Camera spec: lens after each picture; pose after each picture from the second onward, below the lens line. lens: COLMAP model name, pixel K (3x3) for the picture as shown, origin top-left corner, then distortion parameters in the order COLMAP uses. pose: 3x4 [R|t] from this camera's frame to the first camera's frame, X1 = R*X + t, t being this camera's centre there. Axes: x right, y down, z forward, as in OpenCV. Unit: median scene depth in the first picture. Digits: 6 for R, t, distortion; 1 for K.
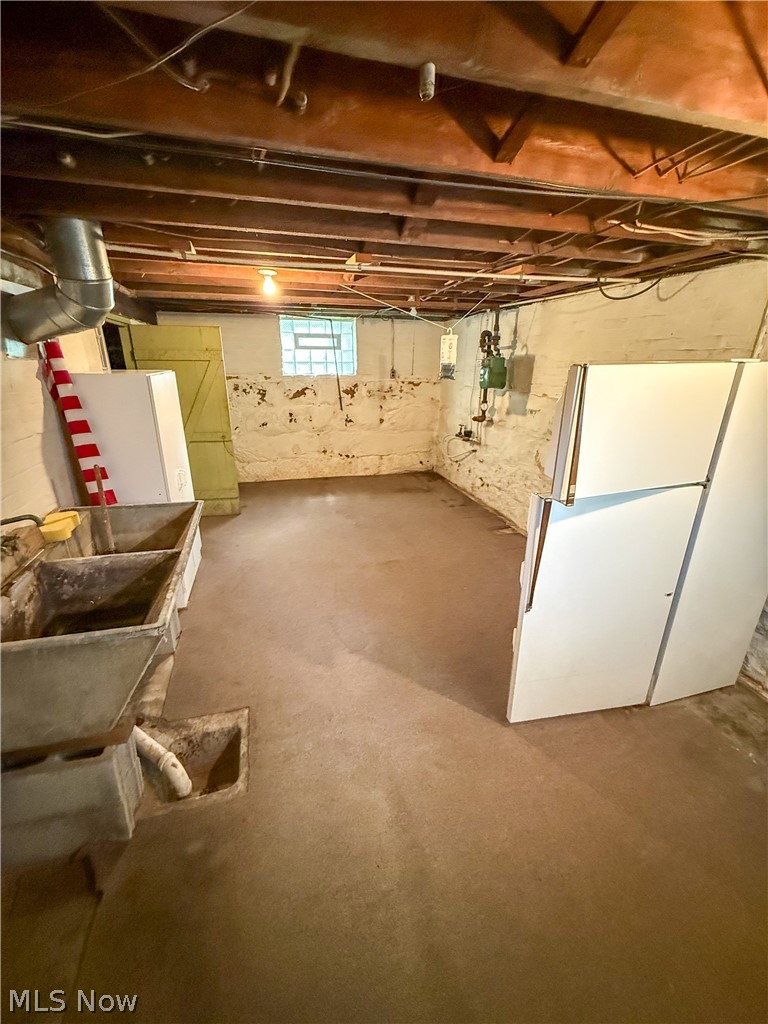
lens RADIAL K [[412.1, 0, 385.9], [0, 412.1, 507.8], [0, 0, 1]] dist [-0.000398, -0.000008]
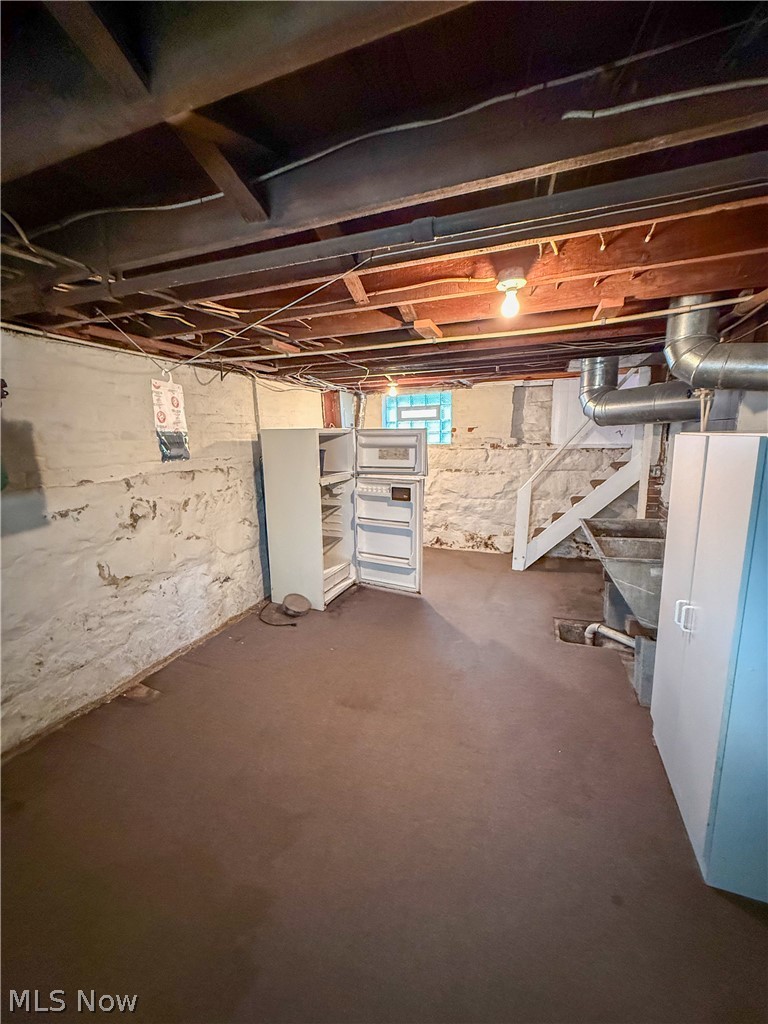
lens RADIAL K [[412.1, 0, 383.6], [0, 412.1, 509.8], [0, 0, 1]] dist [-0.000398, -0.000008]
pose [[-0.795711, -0.095086, 0.598166, -0.378154], [0.225697, 0.869920, 0.438520, -0.408048], [-0.562053, 0.483940, -0.670745, 1.174345]]
